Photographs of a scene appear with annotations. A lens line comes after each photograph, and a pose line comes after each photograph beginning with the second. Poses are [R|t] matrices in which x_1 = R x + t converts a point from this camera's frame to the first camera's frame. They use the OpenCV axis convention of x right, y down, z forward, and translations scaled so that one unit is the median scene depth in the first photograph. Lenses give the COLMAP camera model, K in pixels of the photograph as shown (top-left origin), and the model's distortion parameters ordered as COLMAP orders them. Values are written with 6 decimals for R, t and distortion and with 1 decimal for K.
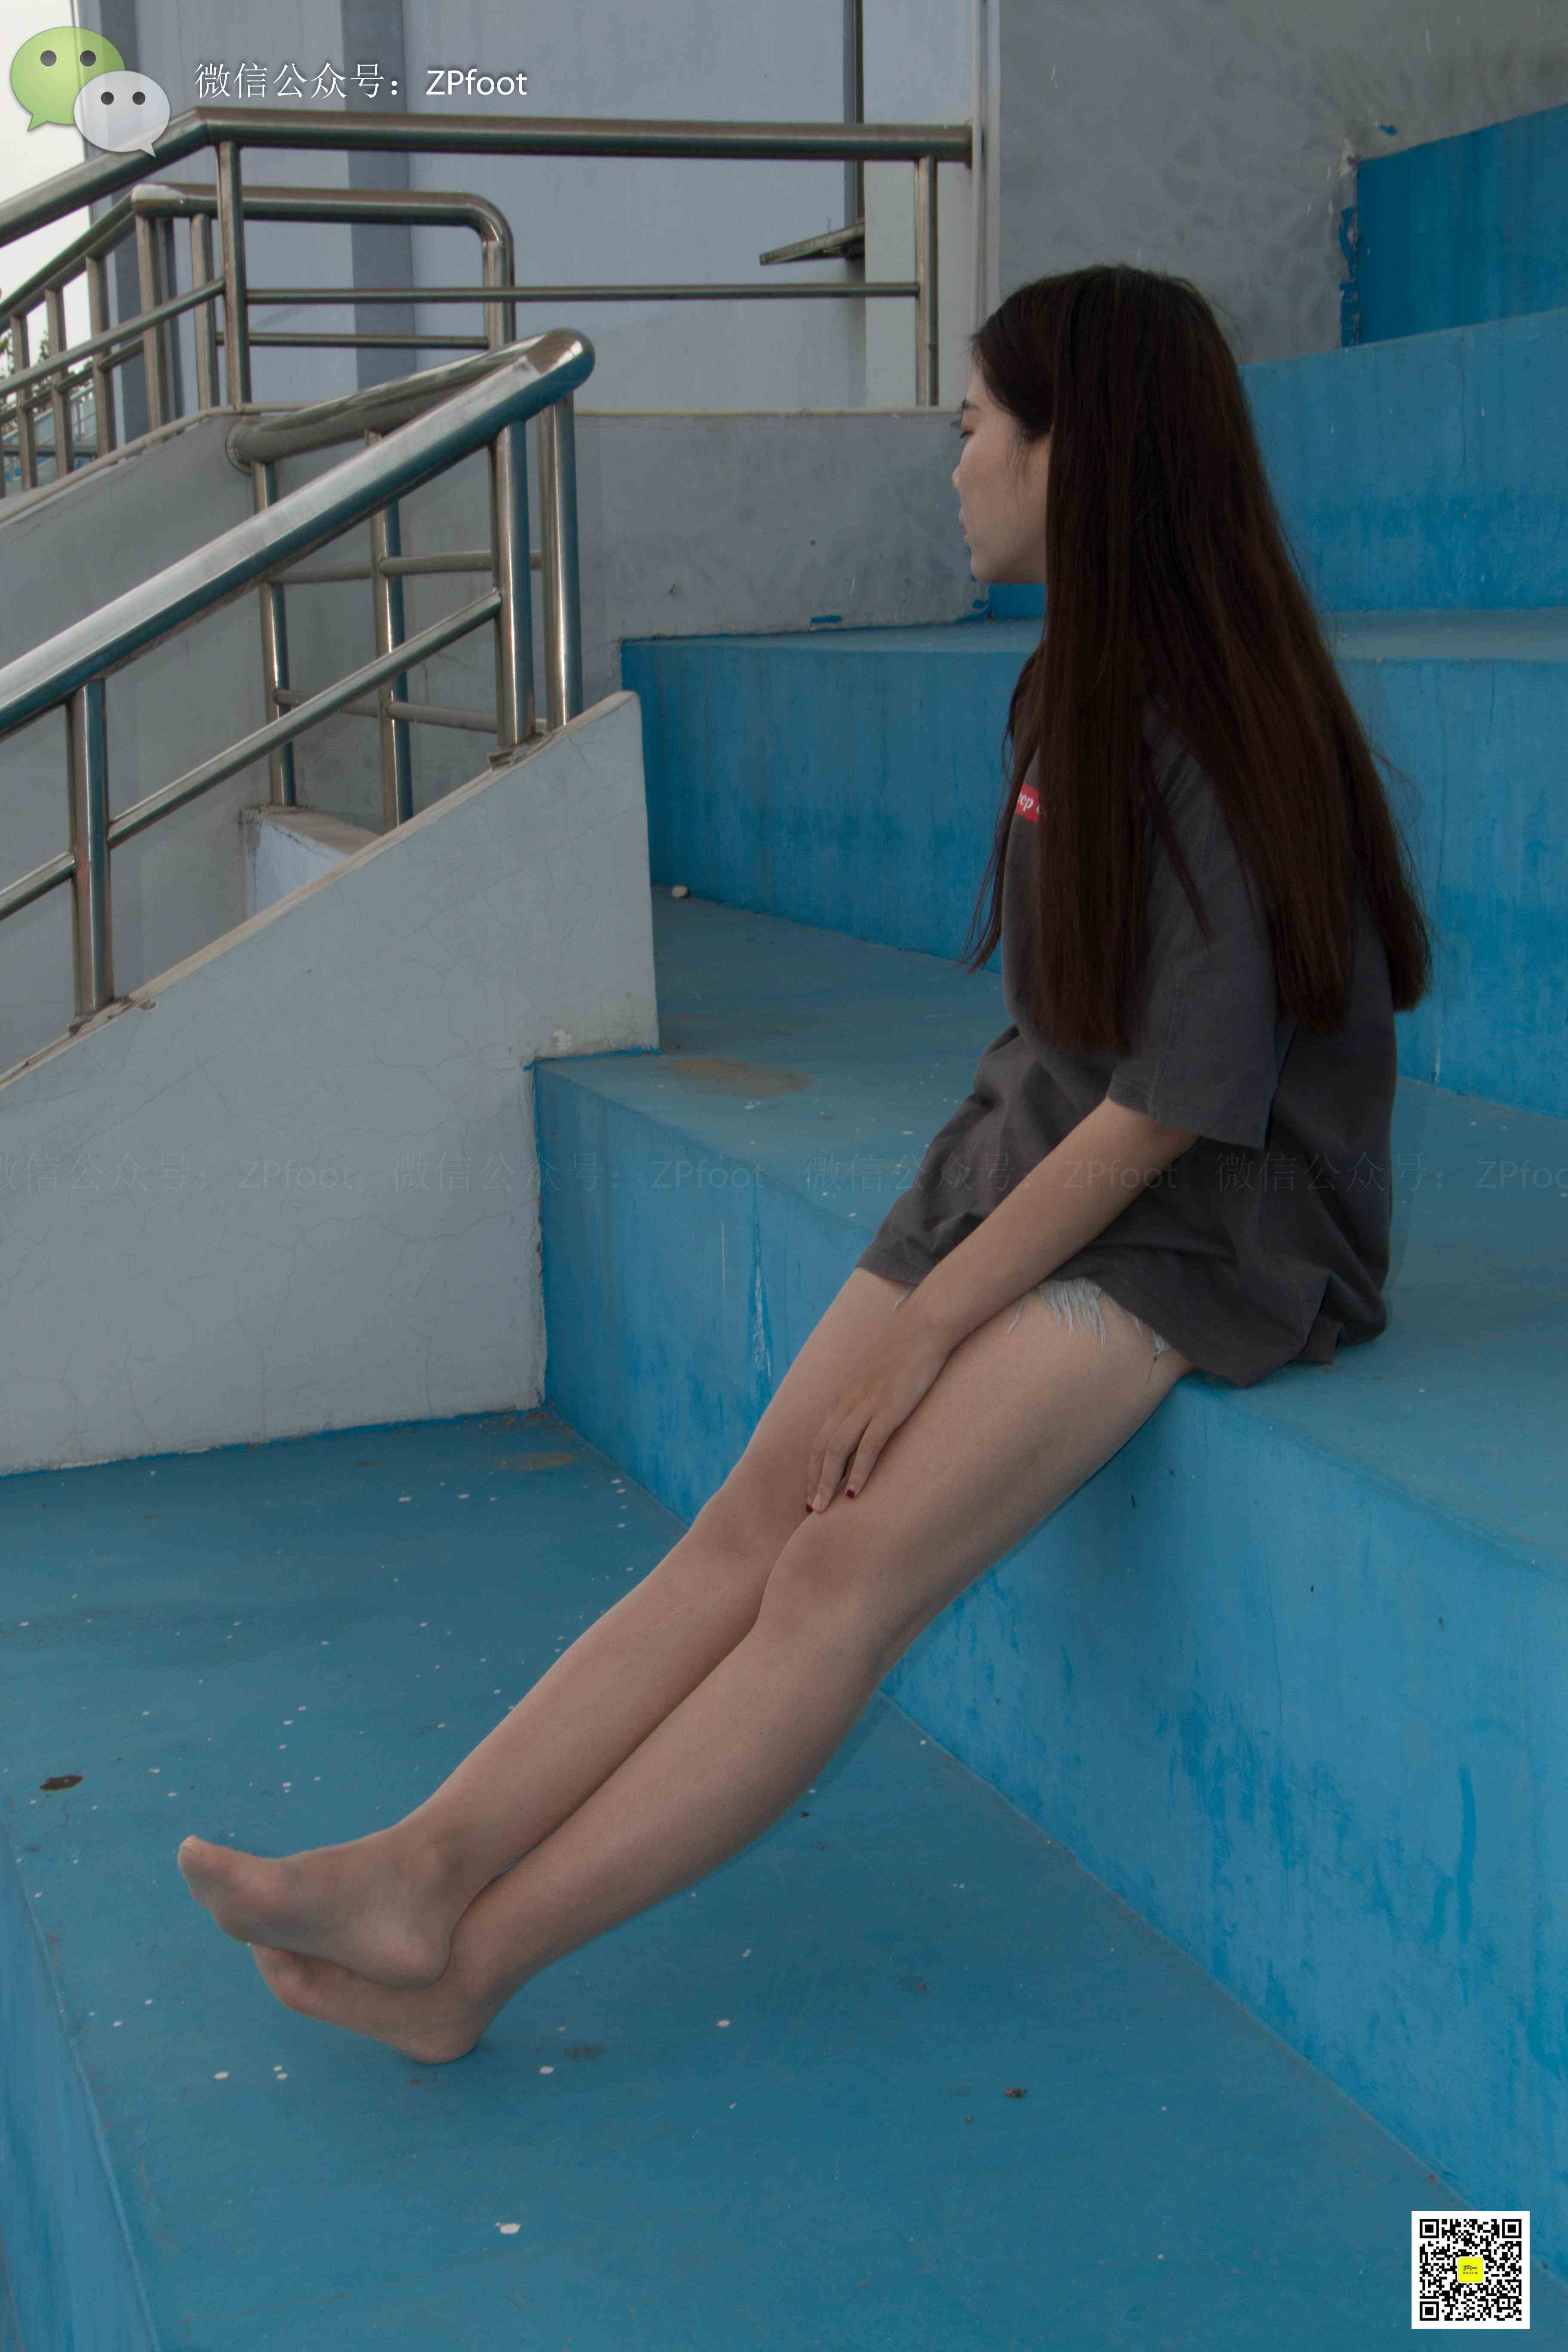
lens RADIAL K [[3546.3, 0, 794.5], [0, 3546.3, 1182.0], [0, 0, 1]] dist [0.155656, 0.000000]
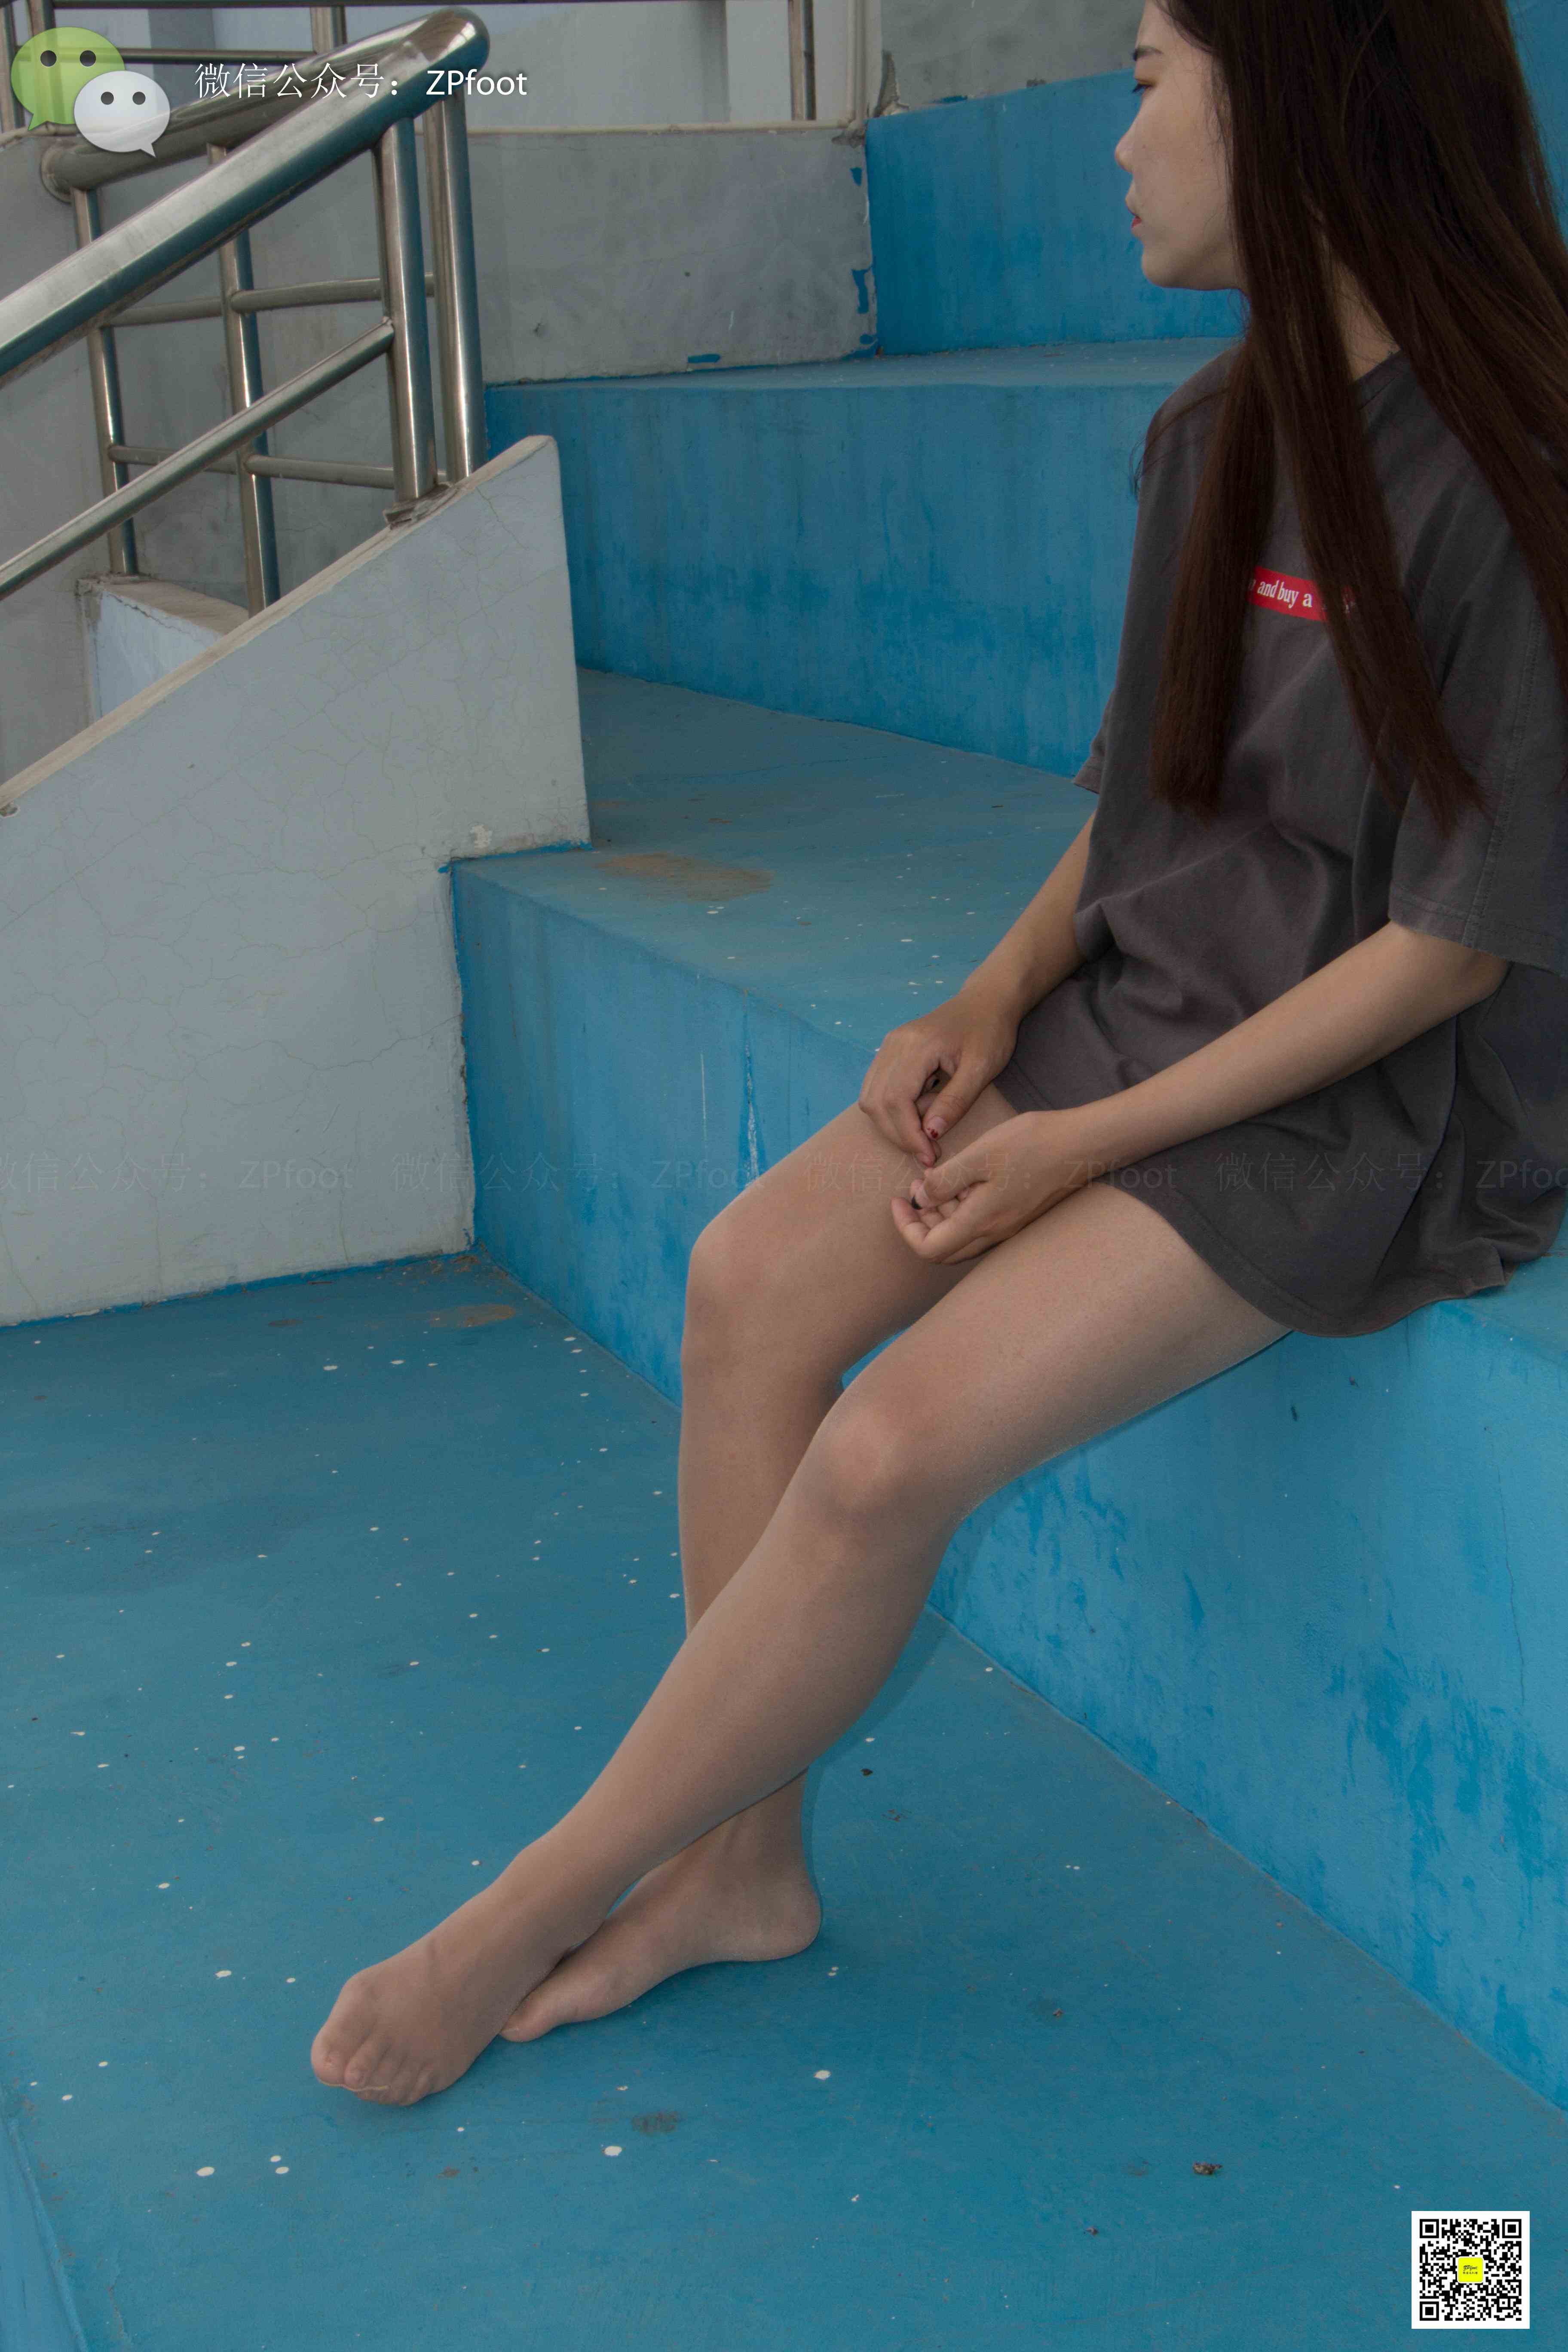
lens RADIAL K [[3546.3, 0, 805.4], [0, 3546.3, 1145.3], [0, 0, 1]] dist [0.155656, 0.000000]
pose [[0.998256, -0.030559, 0.050511, -0.031857], [0.027598, 0.997917, 0.058308, -0.012773], [-0.052187, -0.056812, 0.997020, 0.108491]]
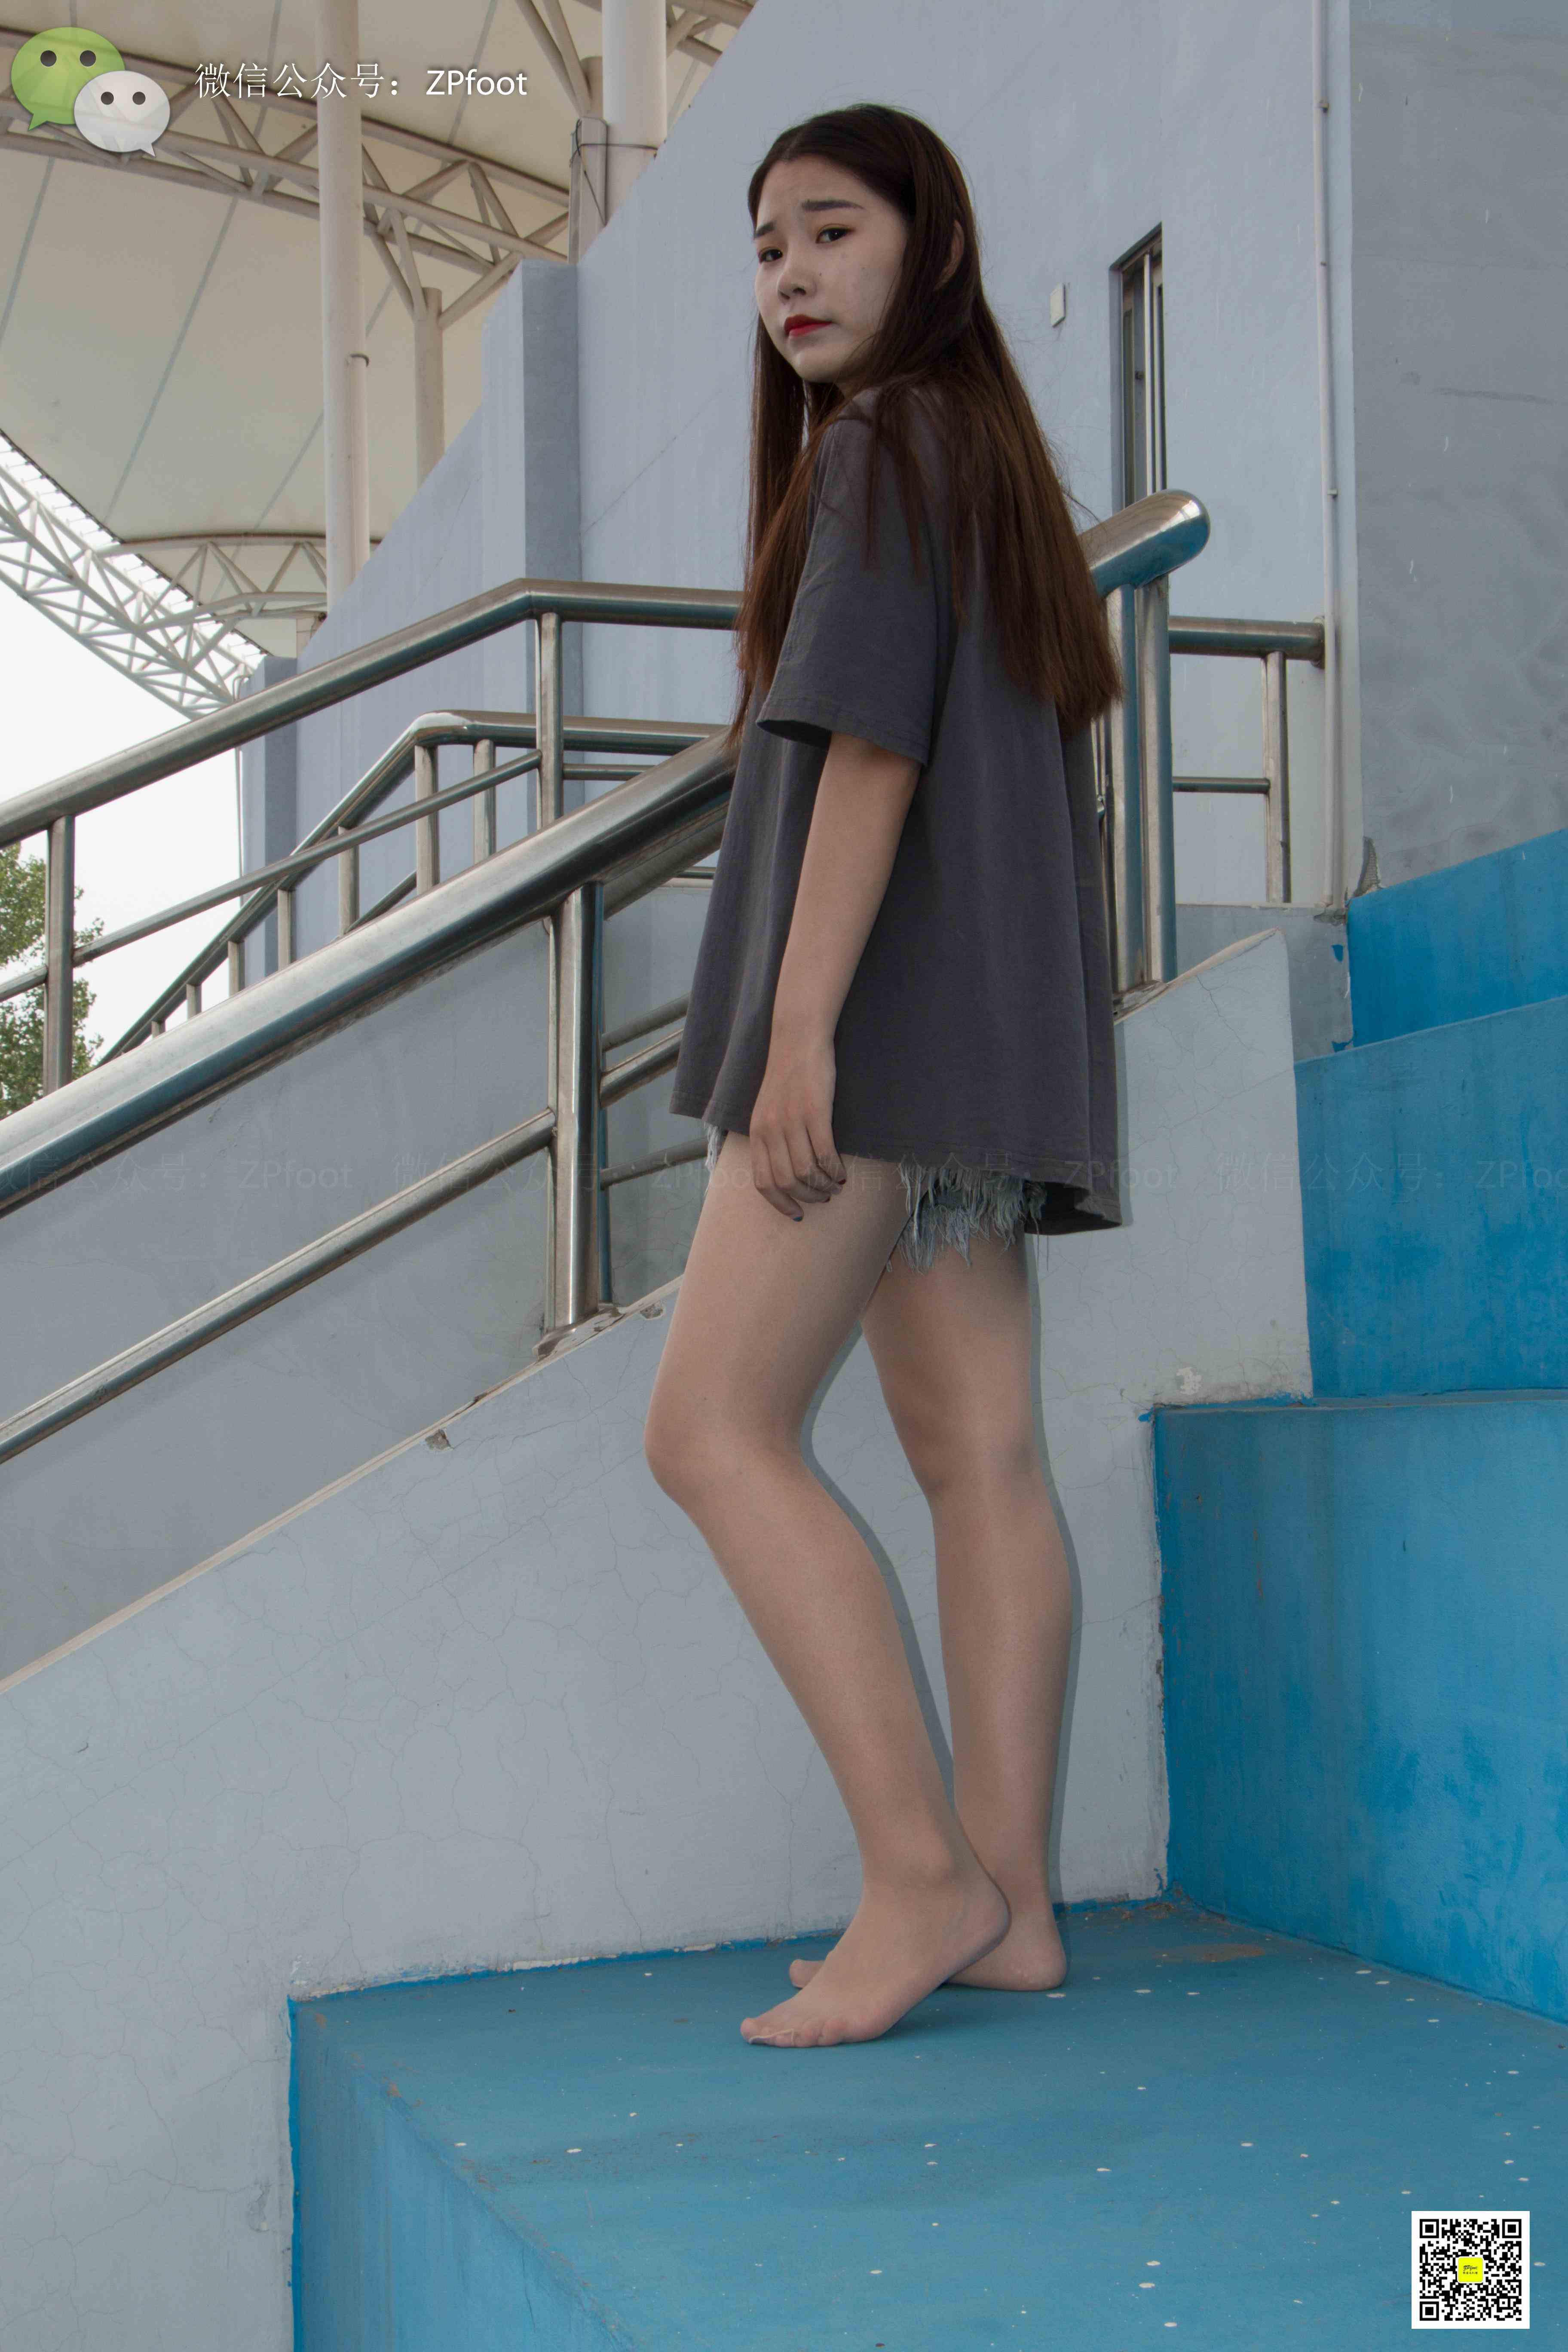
lens RADIAL K [[3338.7, 0, 832.6], [0, 3338.7, 1147.2], [0, 0, 1]] dist [0.019557, 0.000000]
pose [[0.999995, 0.002569, -0.001792, -0.137948], [-0.002908, 0.974100, -0.226099, 0.069257], [0.001165, 0.226103, 0.974103, 0.316736]]
